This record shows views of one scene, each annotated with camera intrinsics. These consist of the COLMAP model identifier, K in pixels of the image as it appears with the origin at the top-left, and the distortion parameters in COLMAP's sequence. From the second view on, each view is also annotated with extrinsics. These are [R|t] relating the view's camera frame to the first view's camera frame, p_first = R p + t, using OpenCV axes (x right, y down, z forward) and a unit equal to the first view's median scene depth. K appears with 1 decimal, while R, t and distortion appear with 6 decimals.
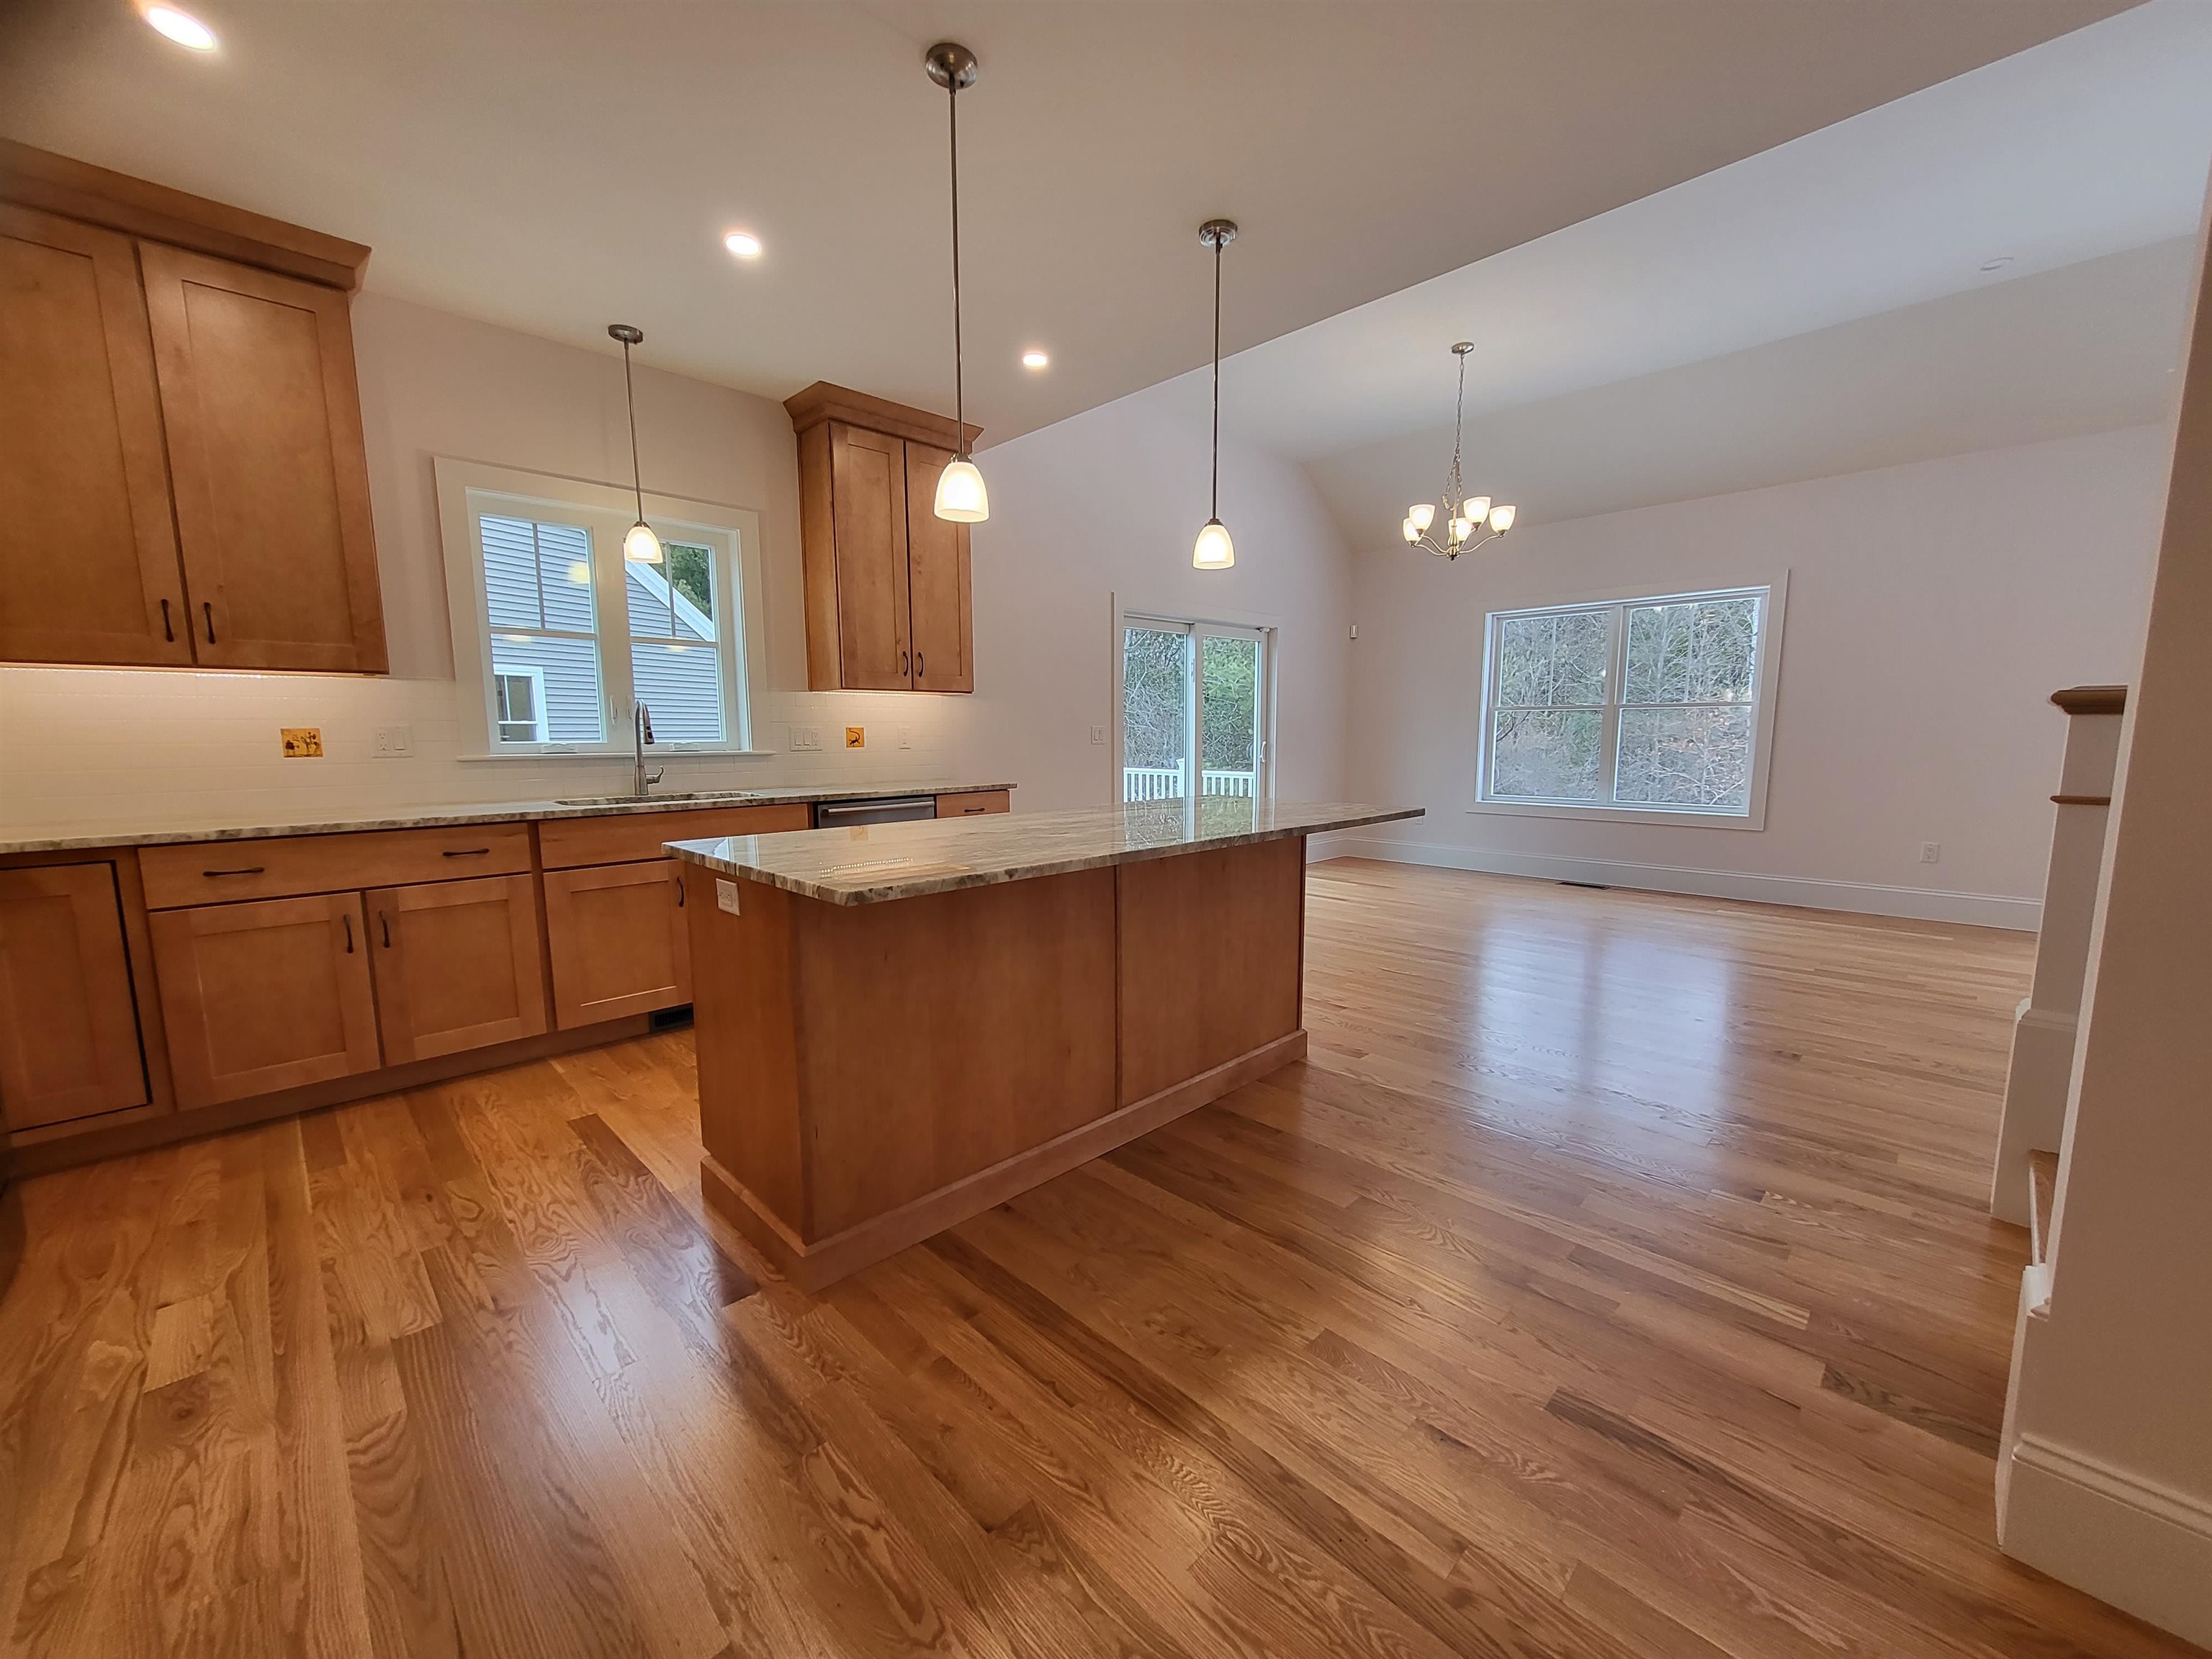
lens RADIAL K [[867.8, 0, 1111.8], [0, 867.8, 844.0], [0, 0, 1]] dist [0.003566, 0.000071]
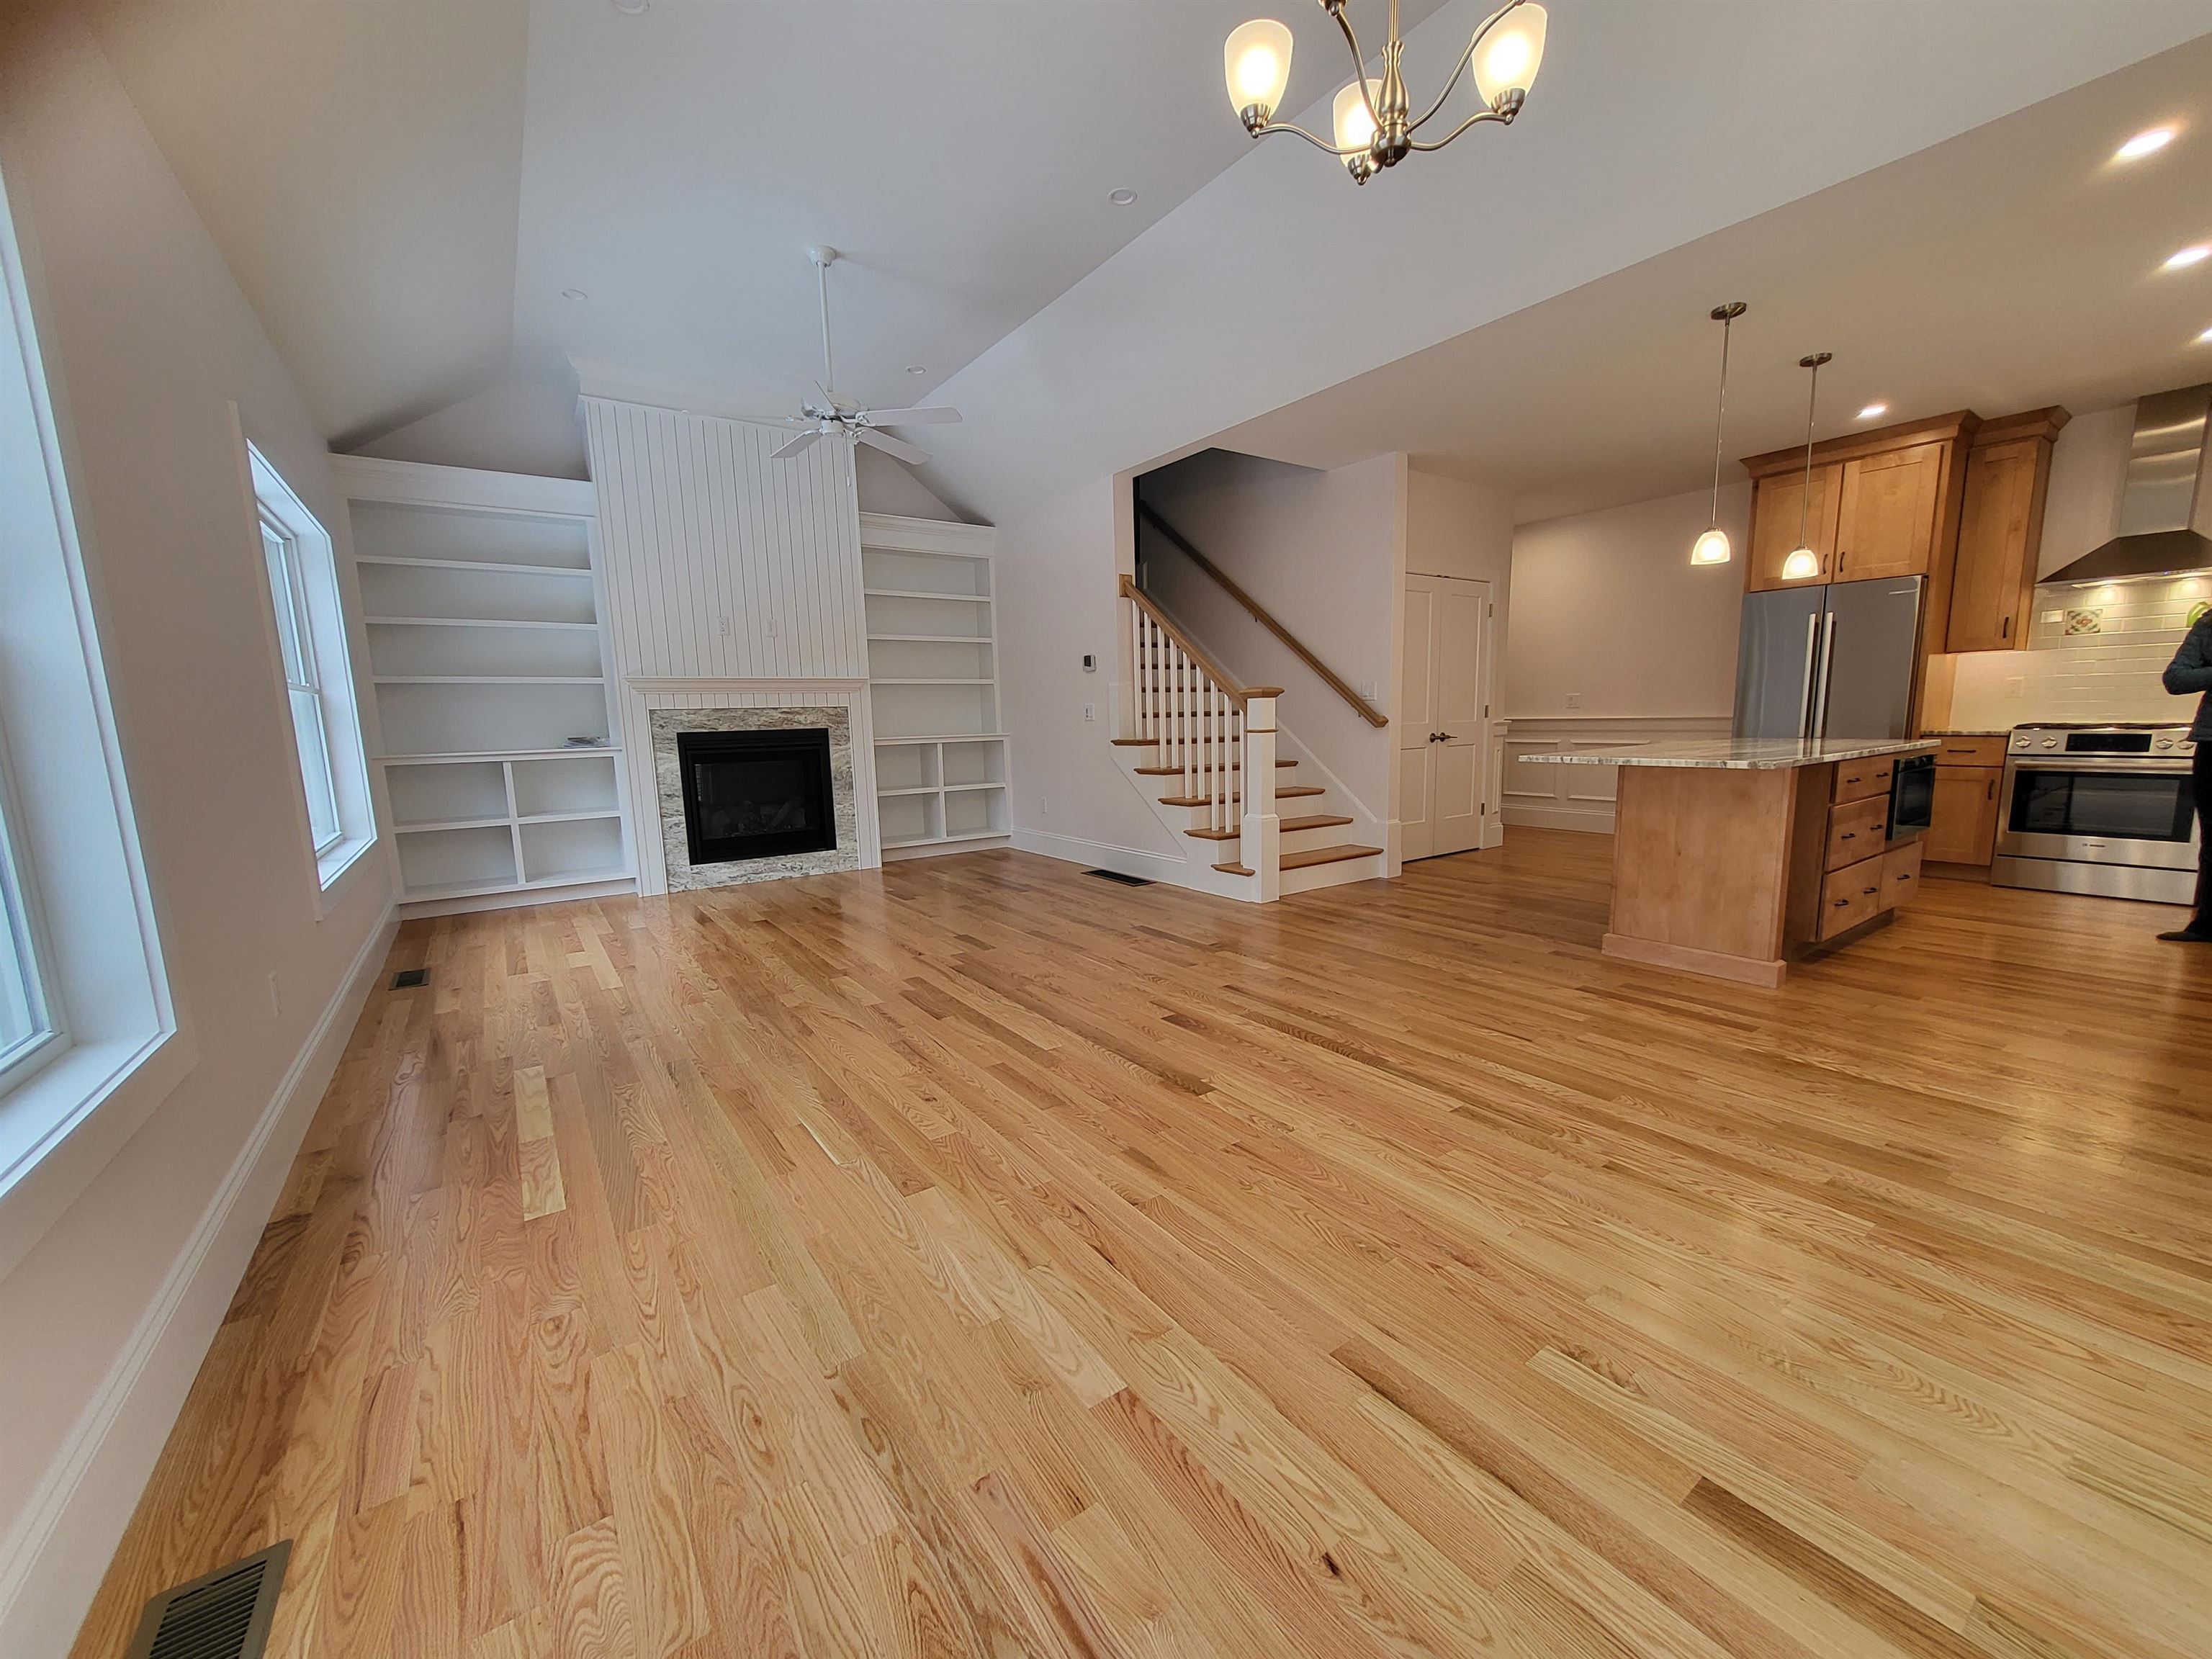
lens RADIAL K [[867.8, 0, 1112.5], [0, 867.8, 843.3], [0, 0, 1]] dist [0.003566, 0.000071]
pose [[-0.986539, 0.004333, 0.163467, 0.730731], [0.049490, 0.960680, 0.273212, -0.292096], [-0.155856, 0.277625, -0.947963, 2.305029]]
